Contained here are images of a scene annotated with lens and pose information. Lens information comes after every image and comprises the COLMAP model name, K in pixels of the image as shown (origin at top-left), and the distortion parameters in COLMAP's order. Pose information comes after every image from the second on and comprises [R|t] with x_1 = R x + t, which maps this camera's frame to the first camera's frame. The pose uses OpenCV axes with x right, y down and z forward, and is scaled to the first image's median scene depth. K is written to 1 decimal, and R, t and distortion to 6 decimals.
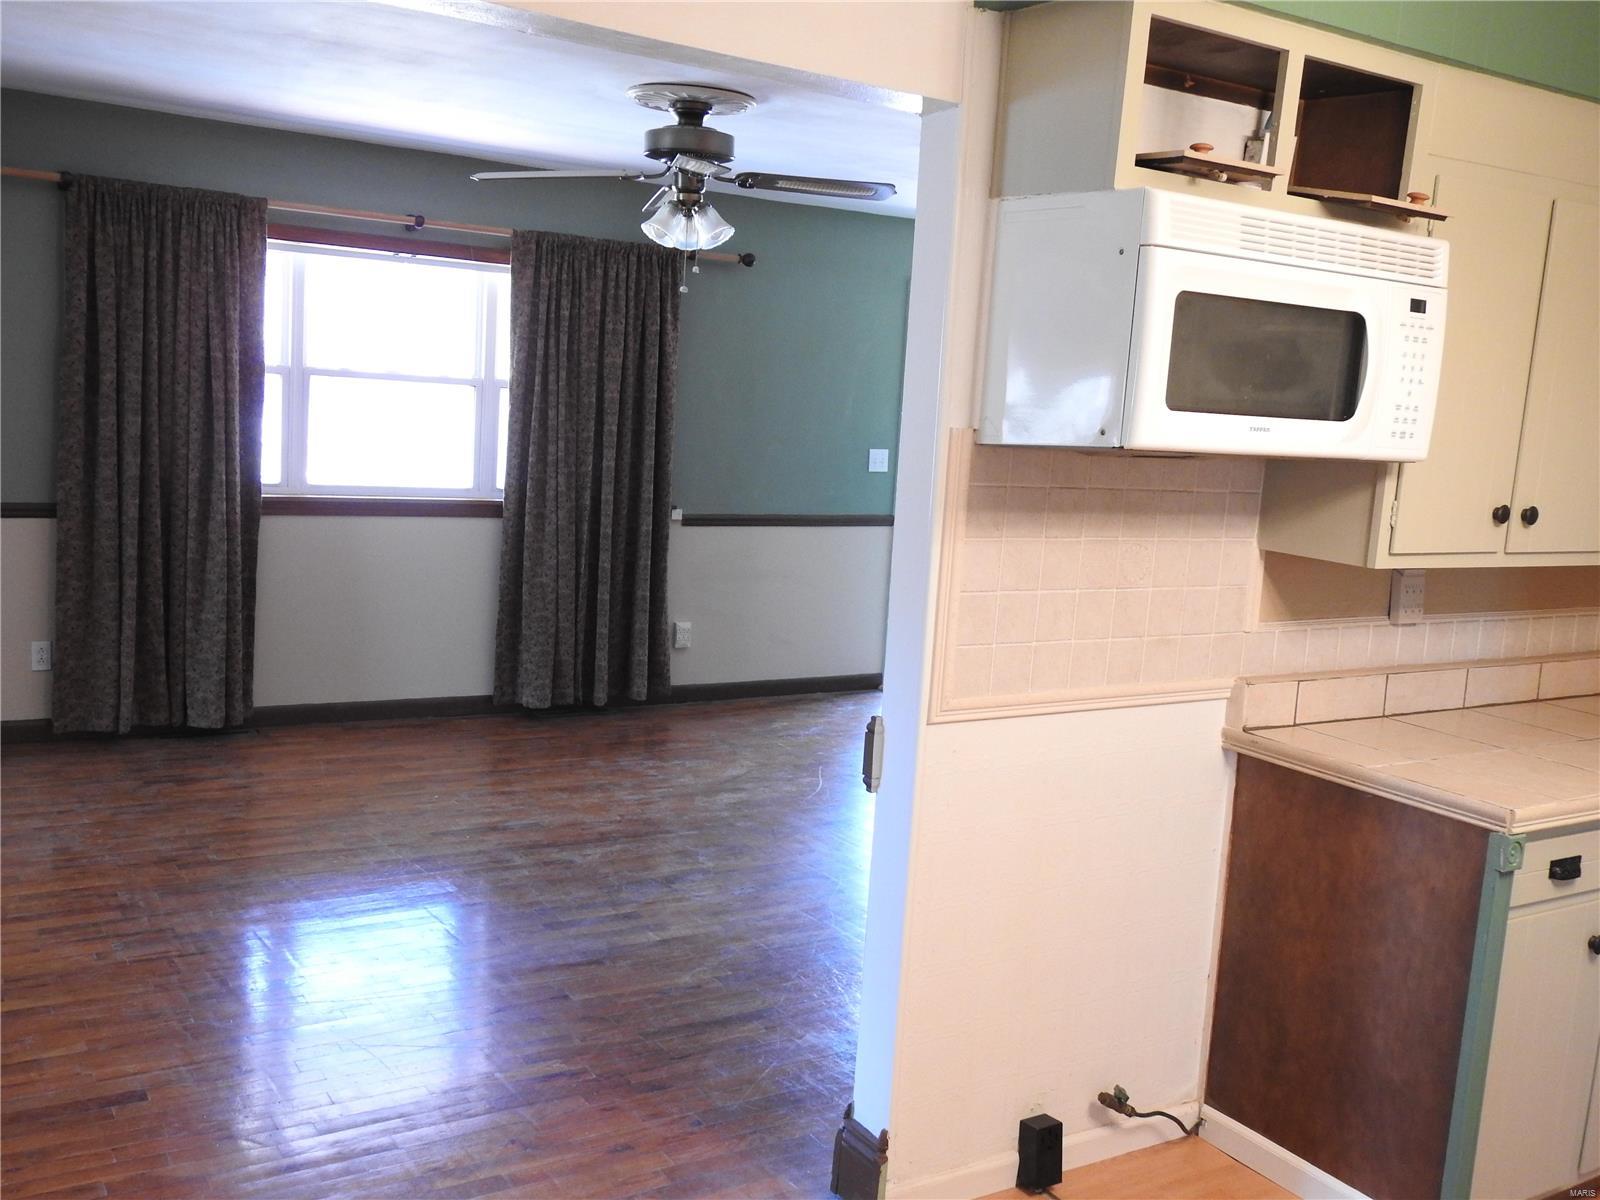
lens RADIAL K [[1486.9, 0, 800.4], [0, 1486.9, 600.9], [0, 0, 1]] dist [0.009321, 0.000000]
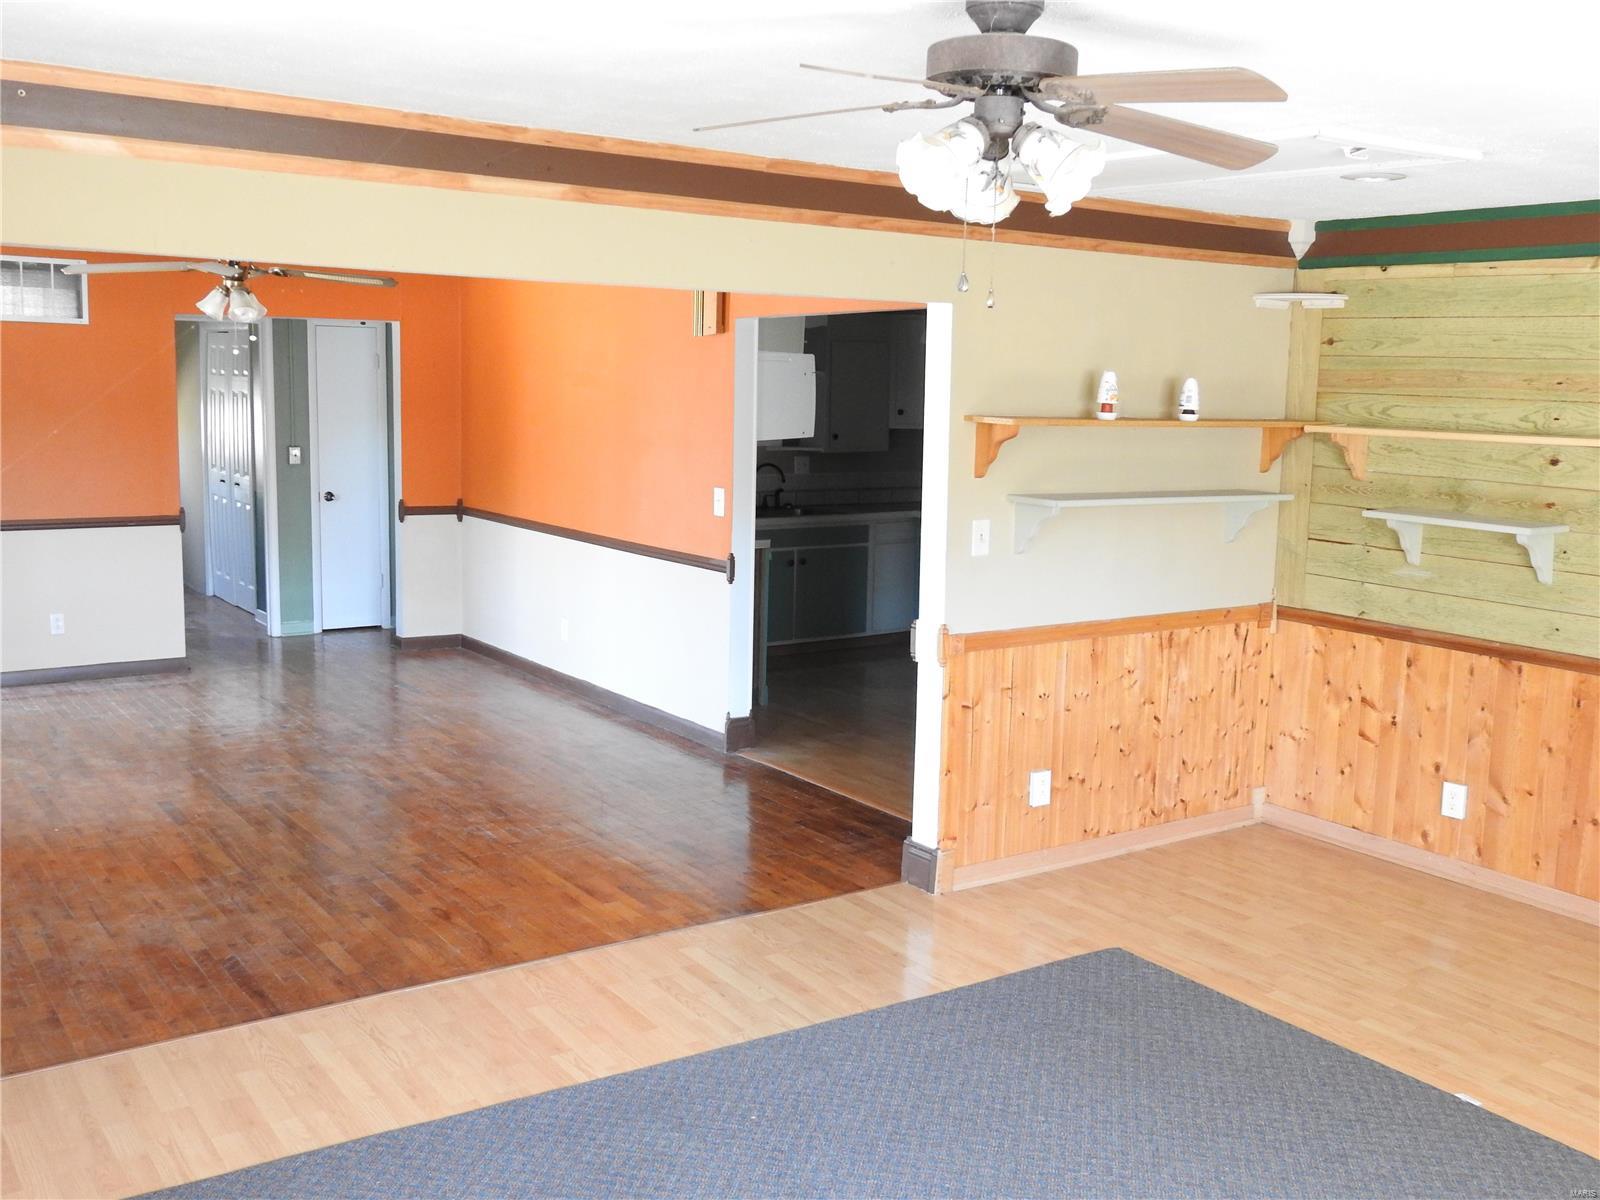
lens RADIAL K [[1486.9, 0, 800.6], [0, 1486.9, 598.3], [0, 0, 1]] dist [0.009321, 0.000000]
pose [[-0.034266, -0.207265, 0.977685, -1.471512], [0.120246, 0.970298, 0.209913, -0.213440], [-0.992153, 0.124755, -0.008325, 0.566146]]
